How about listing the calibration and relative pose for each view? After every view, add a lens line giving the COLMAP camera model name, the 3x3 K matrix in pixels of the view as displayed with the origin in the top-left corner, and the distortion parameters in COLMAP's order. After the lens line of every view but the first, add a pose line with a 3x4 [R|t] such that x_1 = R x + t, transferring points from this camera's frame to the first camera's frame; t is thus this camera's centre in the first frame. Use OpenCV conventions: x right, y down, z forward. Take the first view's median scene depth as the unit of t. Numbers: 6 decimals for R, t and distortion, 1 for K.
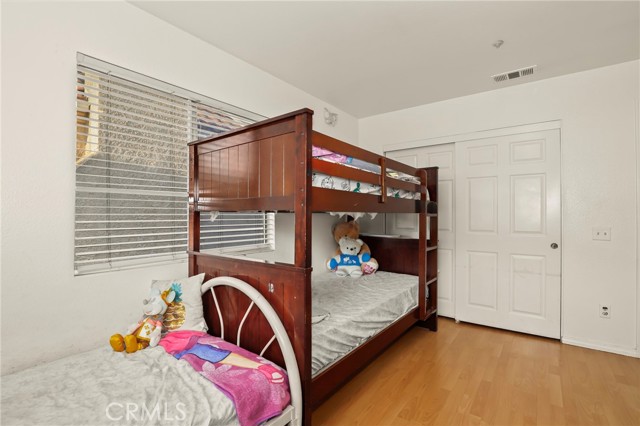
lens RADIAL K [[296.4, 0, 321.6], [0, 296.4, 215.3], [0, 0, 1]] dist [-0.027110, 0.004630]
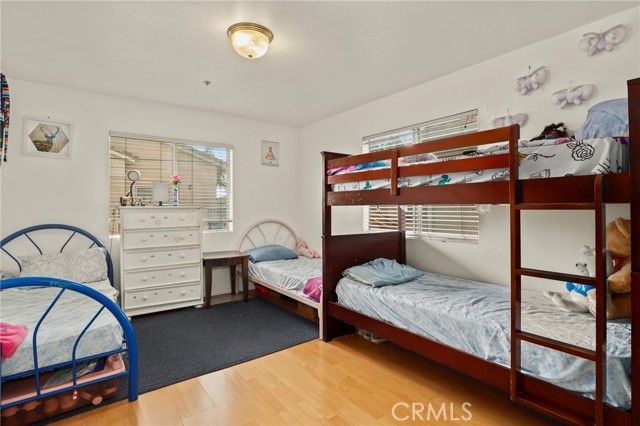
lens RADIAL K [[317.6, 0, 321.3], [0, 317.6, 210.5], [0, 0, 1]] dist [-0.016900, 0.000005]
pose [[-0.287903, 0.004074, -0.957651, 1.511179], [0.006820, 0.999974, 0.002204, 0.006850], [0.957635, -0.005897, -0.287923, 1.252432]]
